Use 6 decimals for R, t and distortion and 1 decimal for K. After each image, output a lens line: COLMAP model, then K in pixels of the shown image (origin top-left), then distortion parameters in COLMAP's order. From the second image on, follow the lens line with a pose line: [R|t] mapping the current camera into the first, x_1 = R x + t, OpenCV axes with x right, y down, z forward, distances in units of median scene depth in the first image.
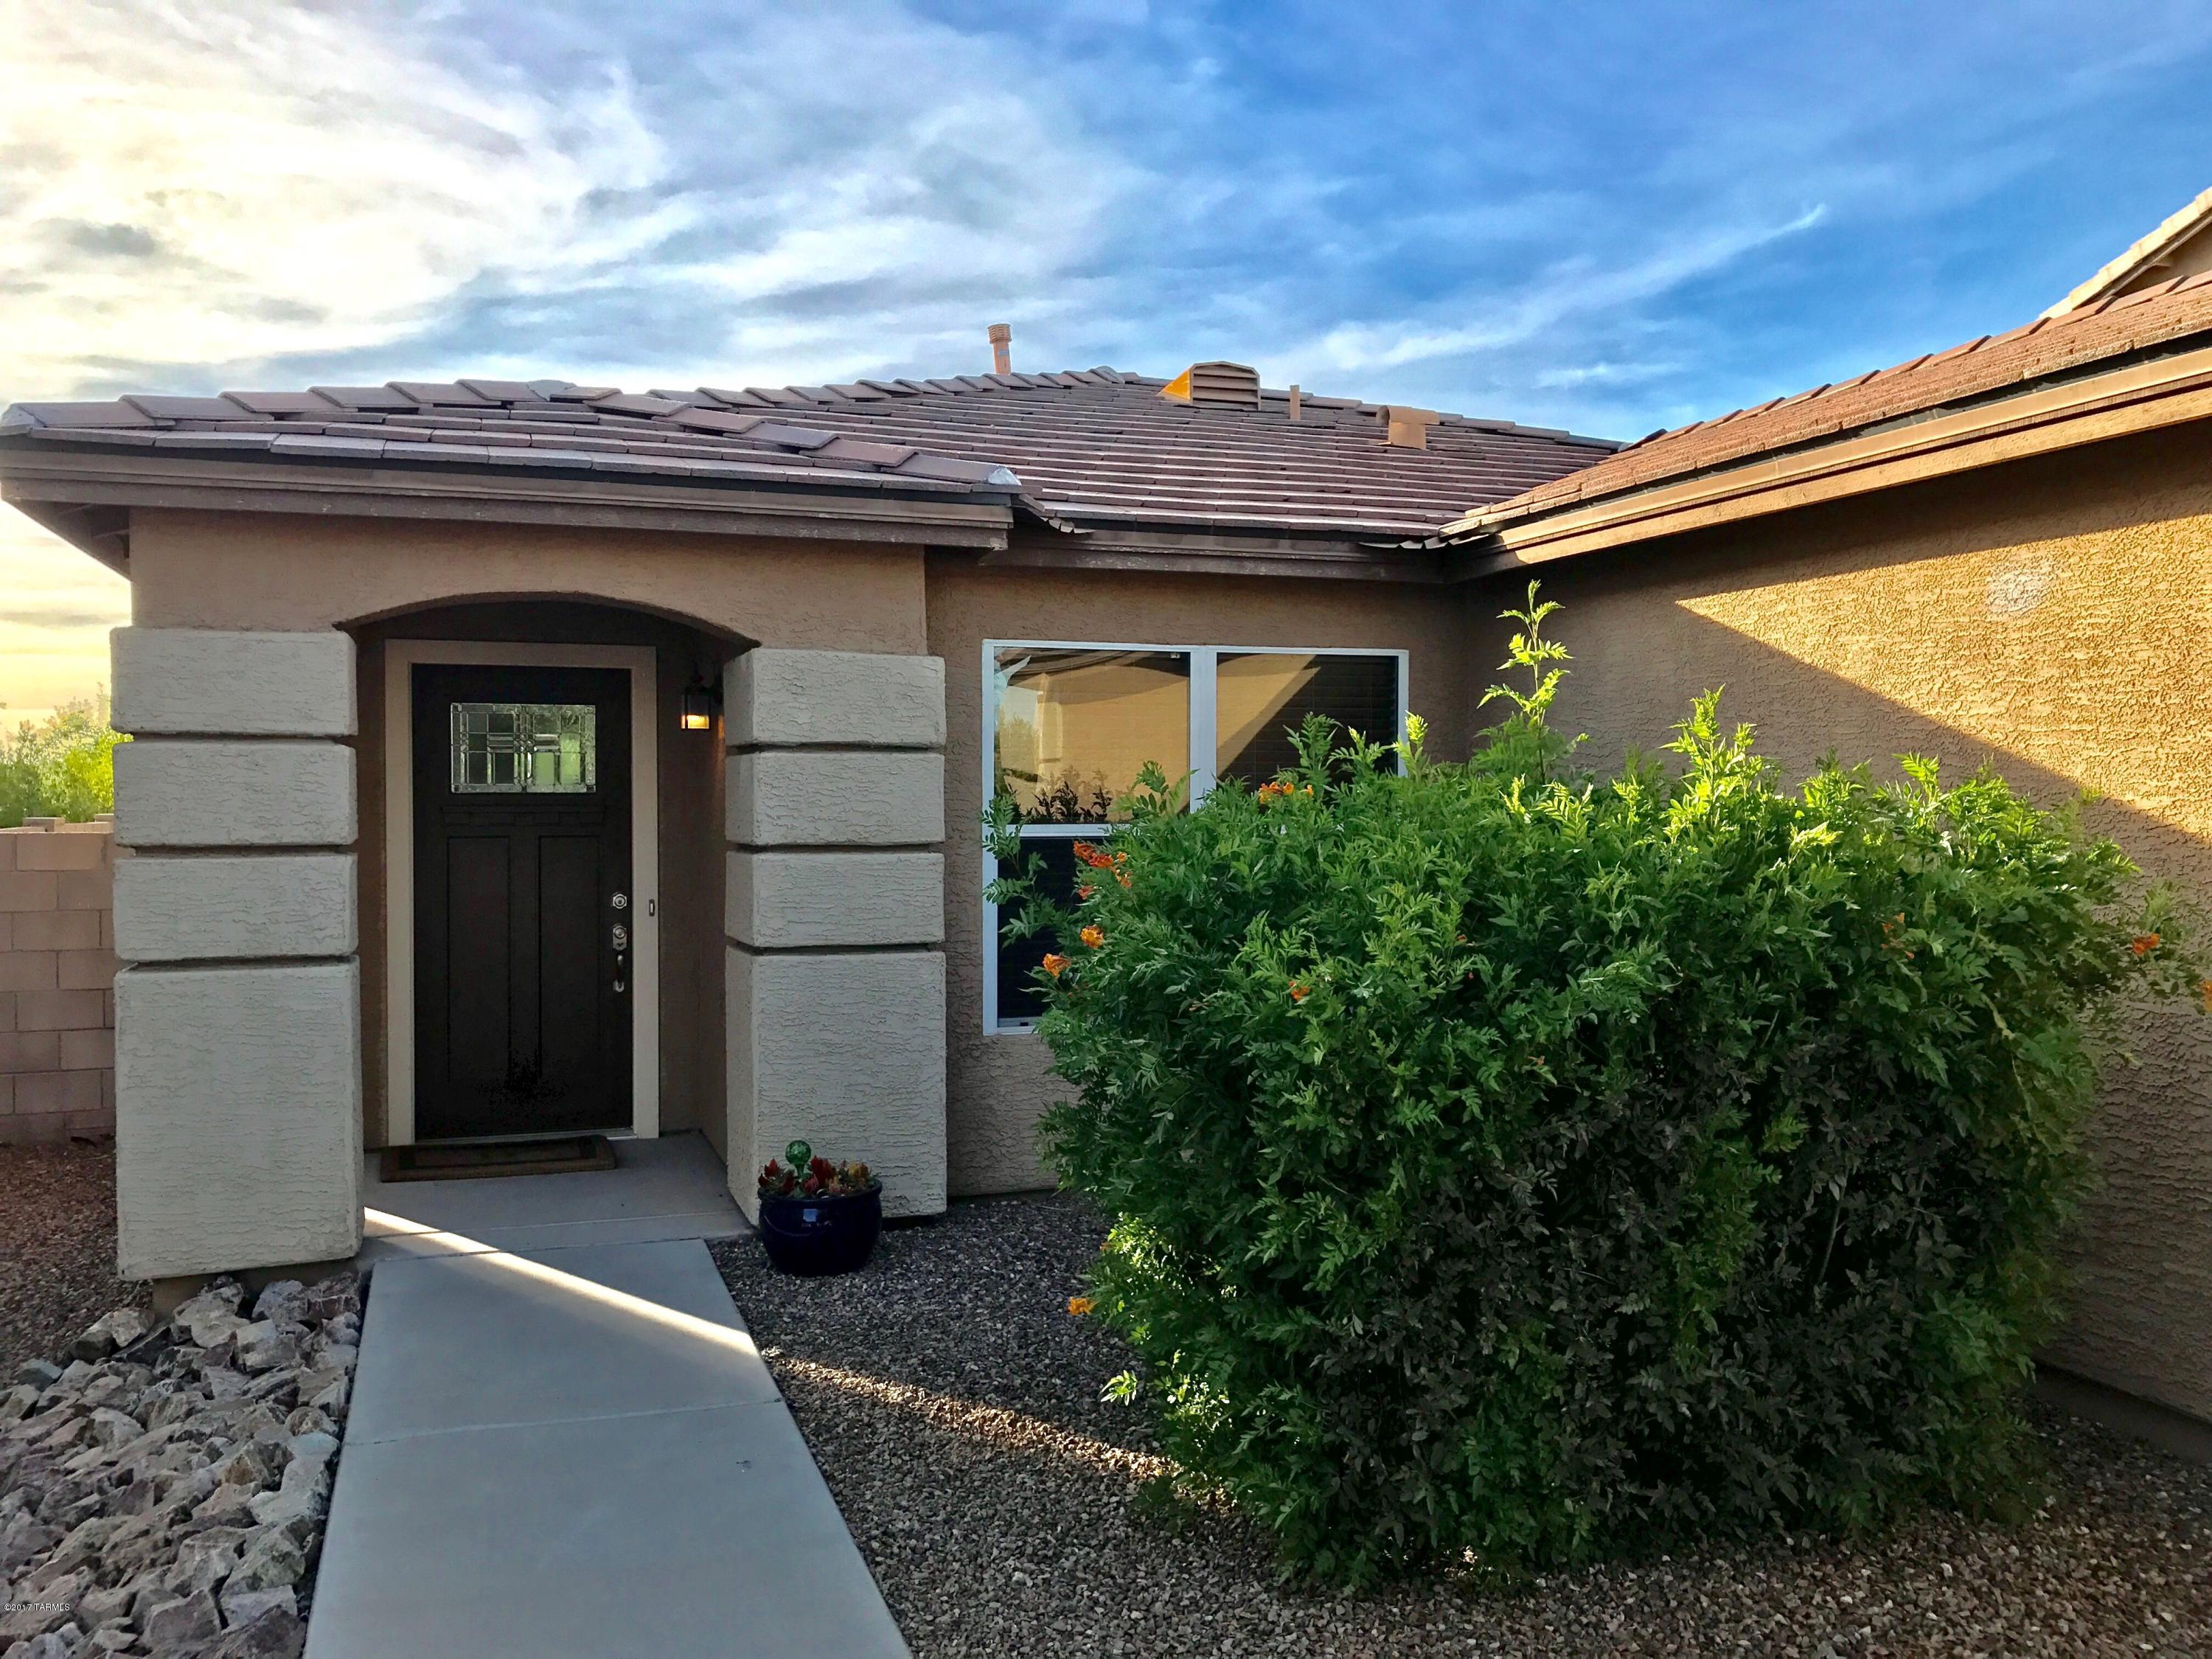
lens RADIAL K [[1814.8, 0, 1102.2], [0, 1814.8, 821.7], [0, 0, 1]] dist [0.072154, -0.053730]
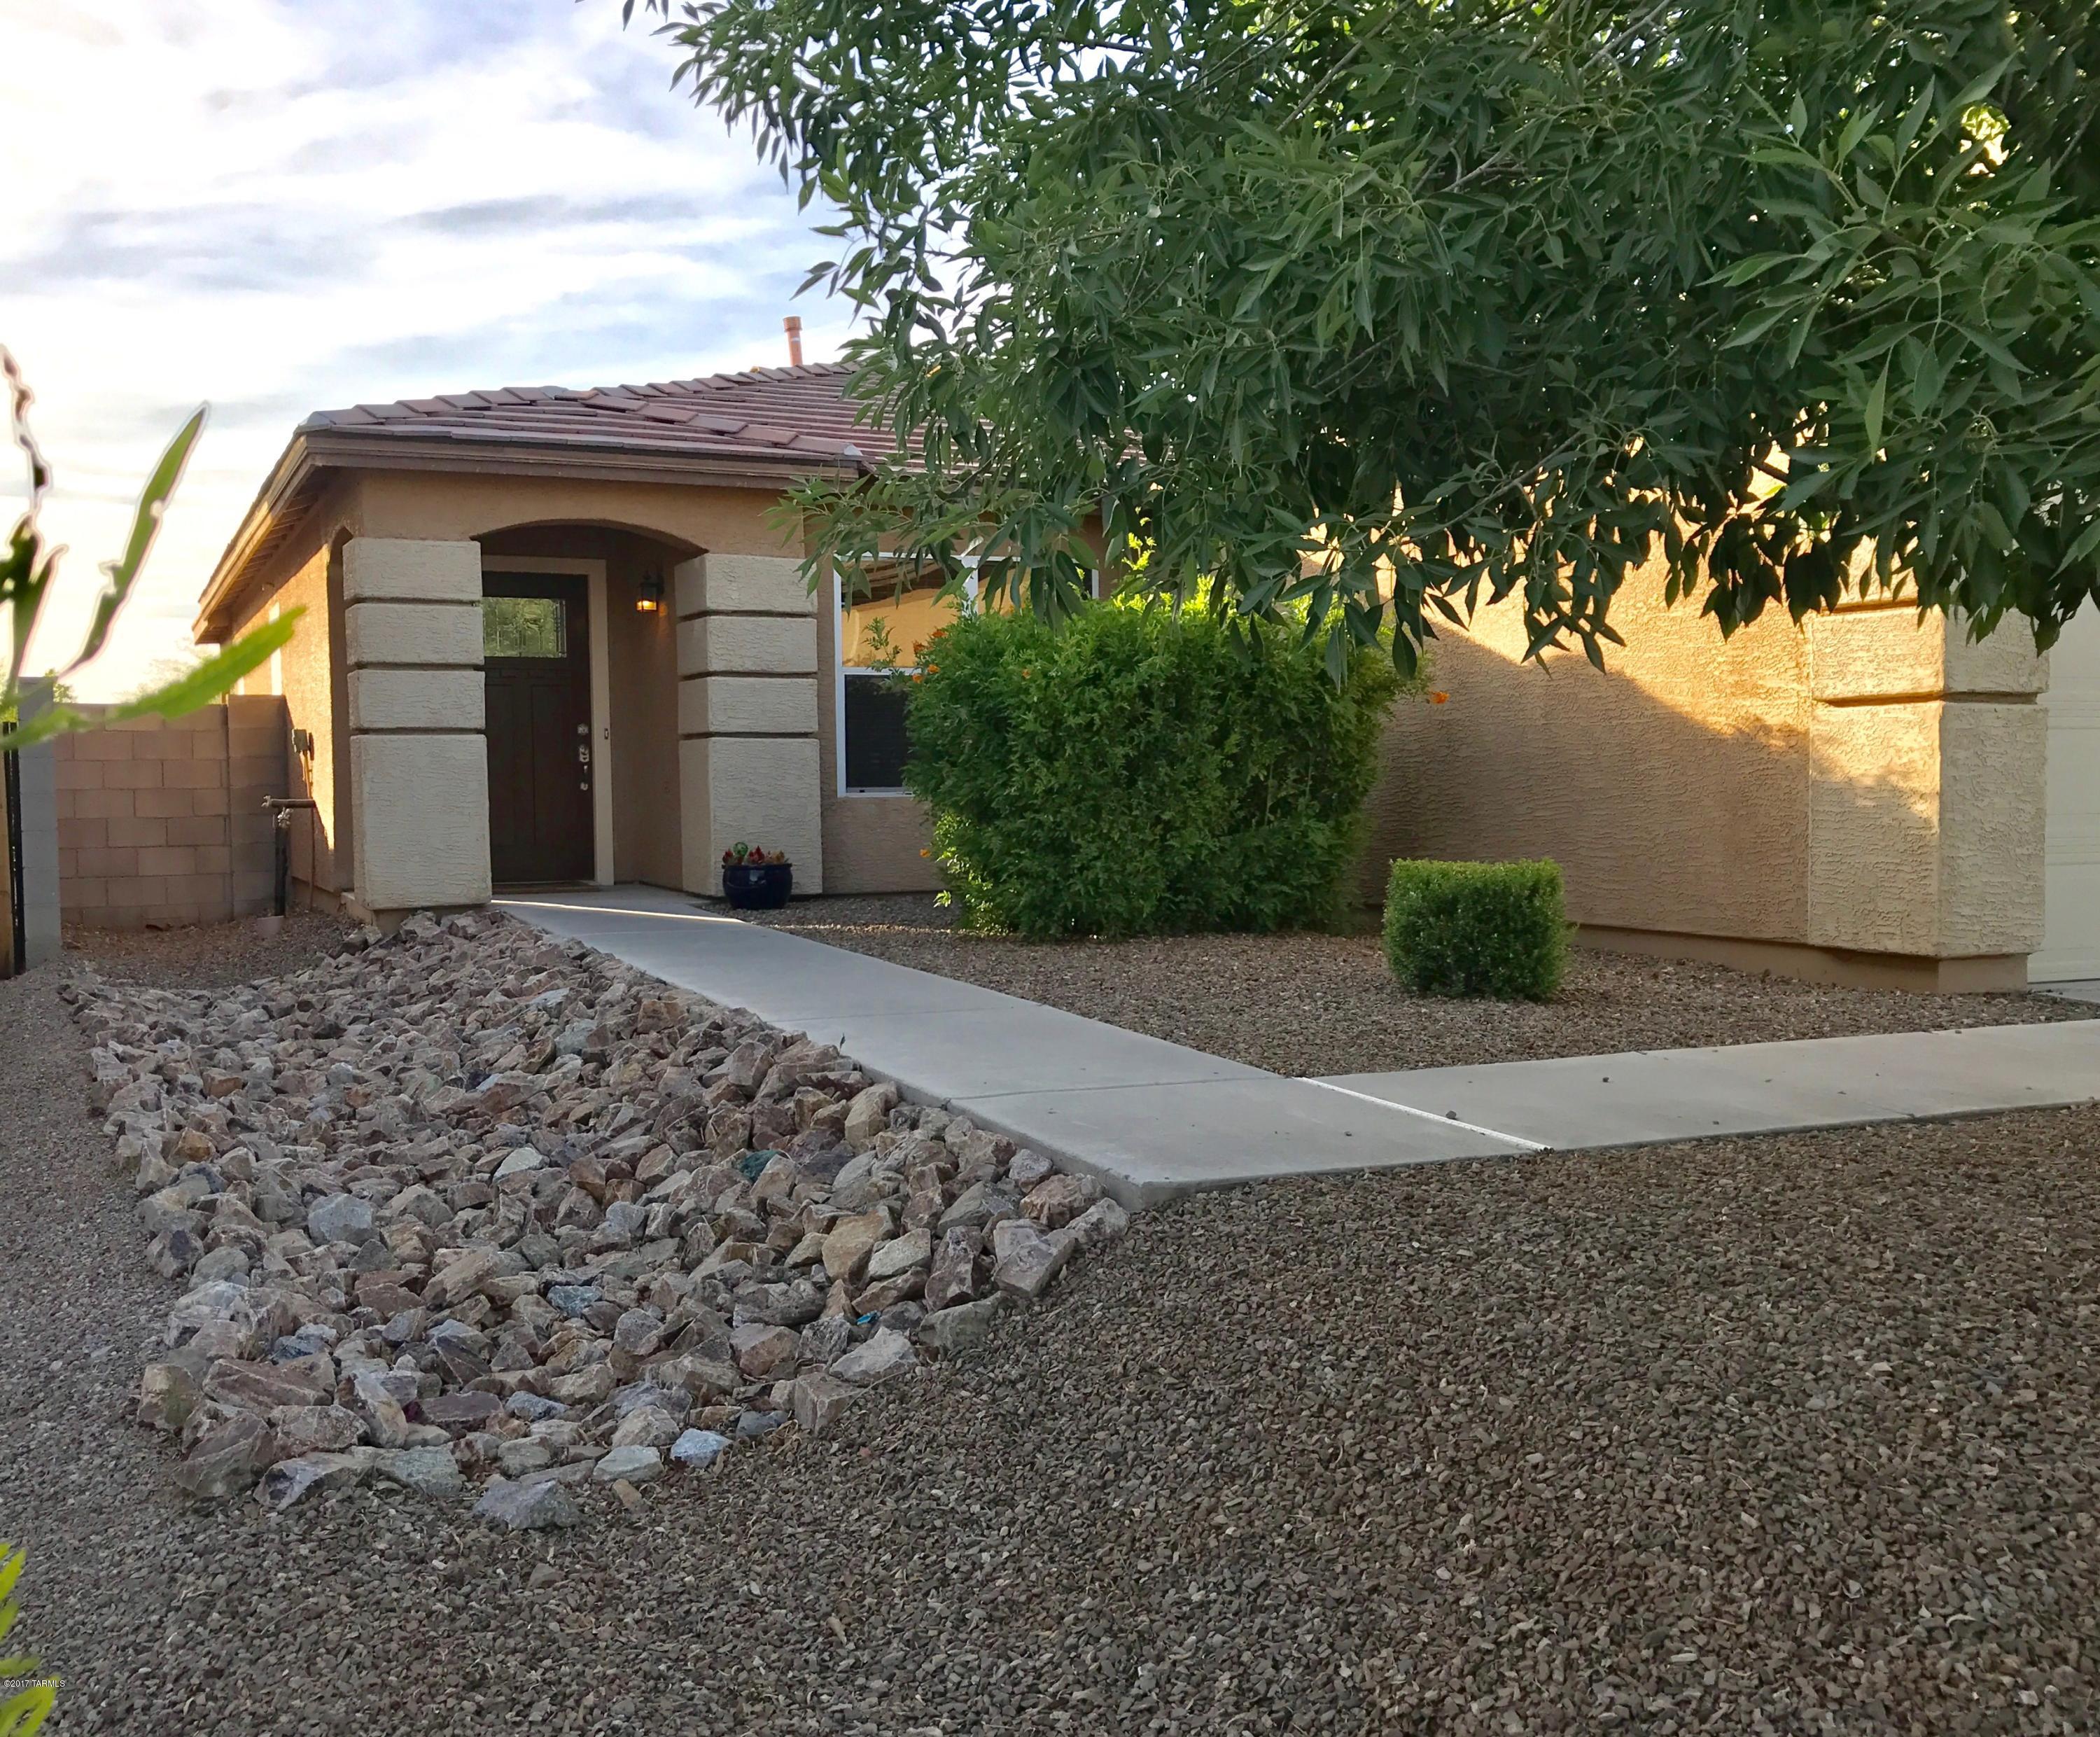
lens RADIAL K [[2028.6, 0, 969.5], [0, 2028.6, 863.8], [0, 0, 1]] dist [0.065211, 0.000000]
pose [[0.997407, -0.010687, 0.071176, -0.084425], [0.008923, 0.999646, 0.025054, 0.144428], [-0.071419, -0.024354, 0.997149, -0.883198]]
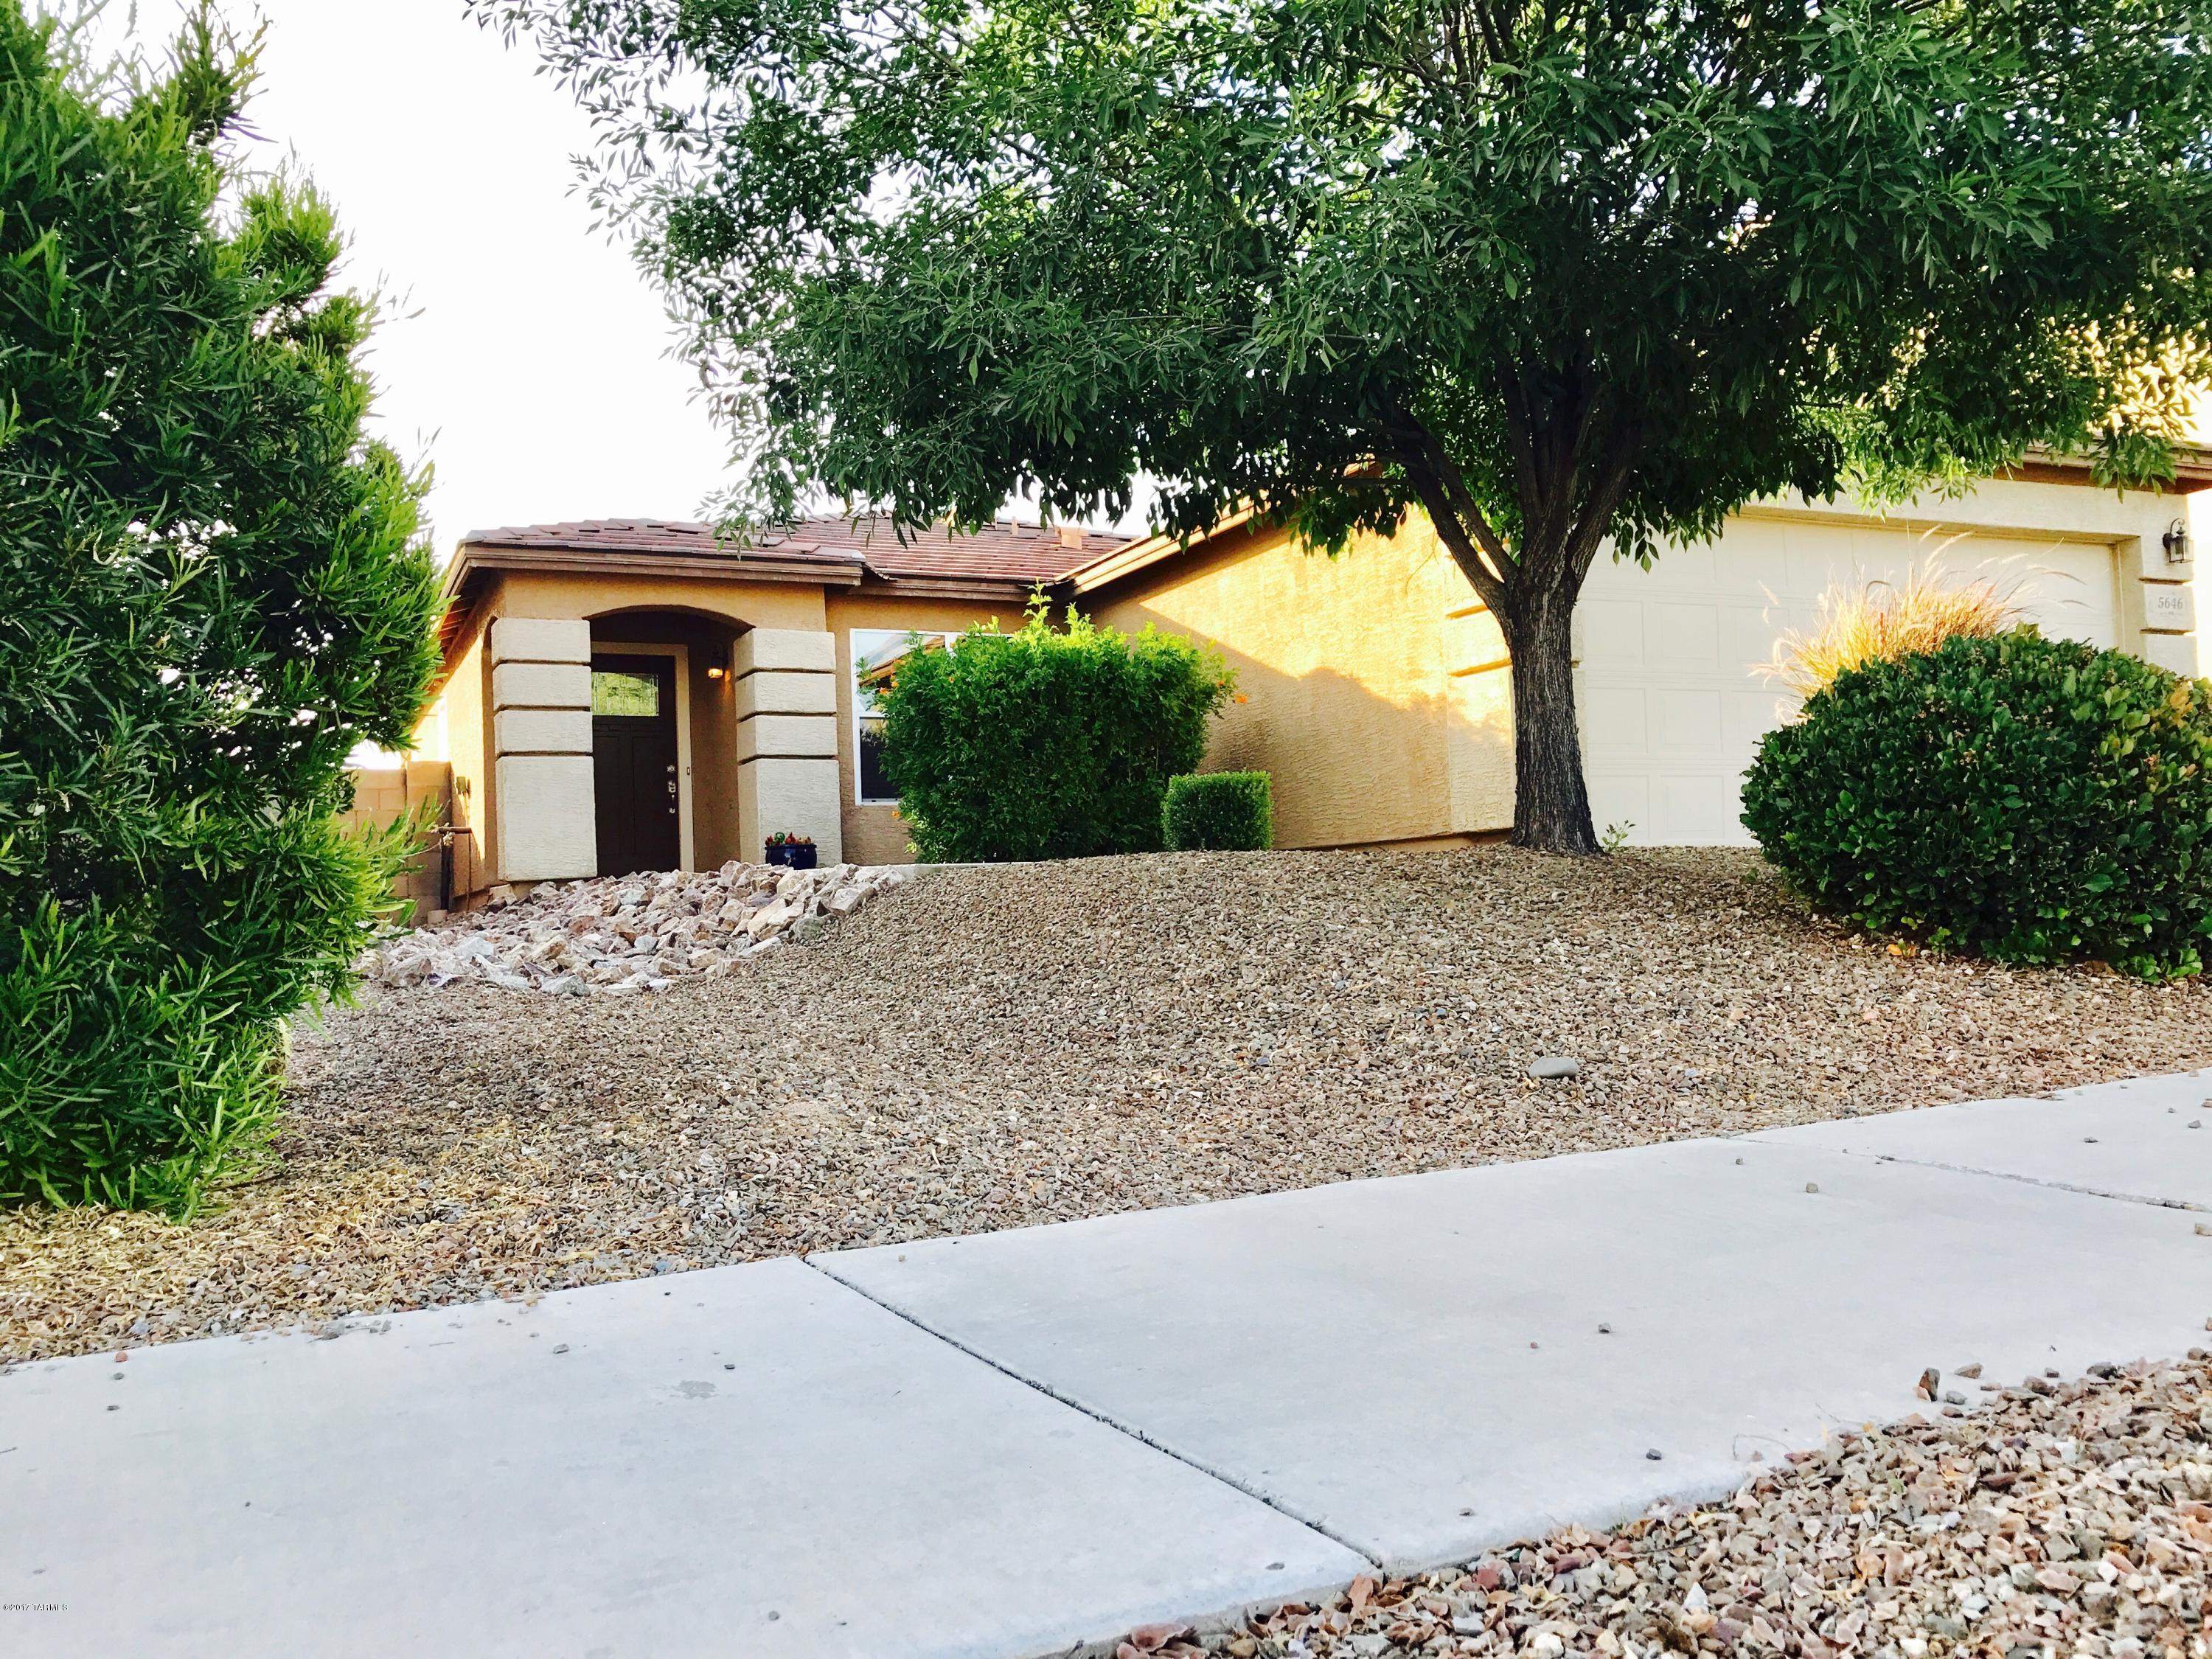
lens RADIAL K [[1814.8, 0, 1103.4], [0, 1814.8, 824.2], [0, 0, 1]] dist [0.072154, -0.053730]
pose [[0.995560, -0.027199, 0.090111, 0.039546], [0.033494, 0.997047, -0.069098, 0.329856], [-0.087966, 0.071809, 0.993532, -1.338870]]
